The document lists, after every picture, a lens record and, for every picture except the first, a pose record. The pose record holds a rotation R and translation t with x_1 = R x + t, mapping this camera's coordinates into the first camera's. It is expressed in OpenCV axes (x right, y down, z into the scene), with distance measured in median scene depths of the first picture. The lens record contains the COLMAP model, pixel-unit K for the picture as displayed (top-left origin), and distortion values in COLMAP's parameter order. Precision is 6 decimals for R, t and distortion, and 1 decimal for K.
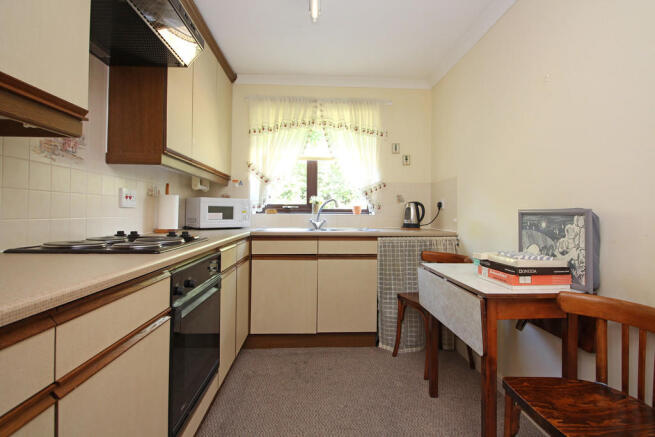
lens RADIAL K [[334.9, 0, 330.6], [0, 334.9, 207.2], [0, 0, 1]] dist [-0.000863, 0.000050]
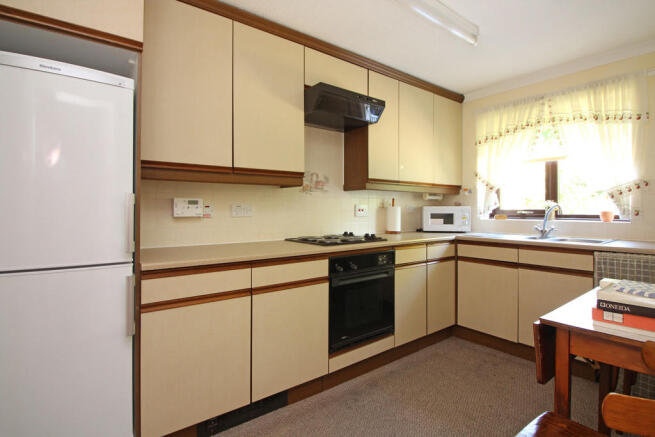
lens RADIAL K [[334.9, 0, 330.6], [0, 334.9, 207.2], [0, 0, 1]] dist [-0.000863, 0.000050]
pose [[0.563424, -0.014681, -0.826038, 0.404444], [0.021073, 0.999772, -0.003395, -0.026905], [0.825899, -0.015494, 0.563605, -0.003611]]
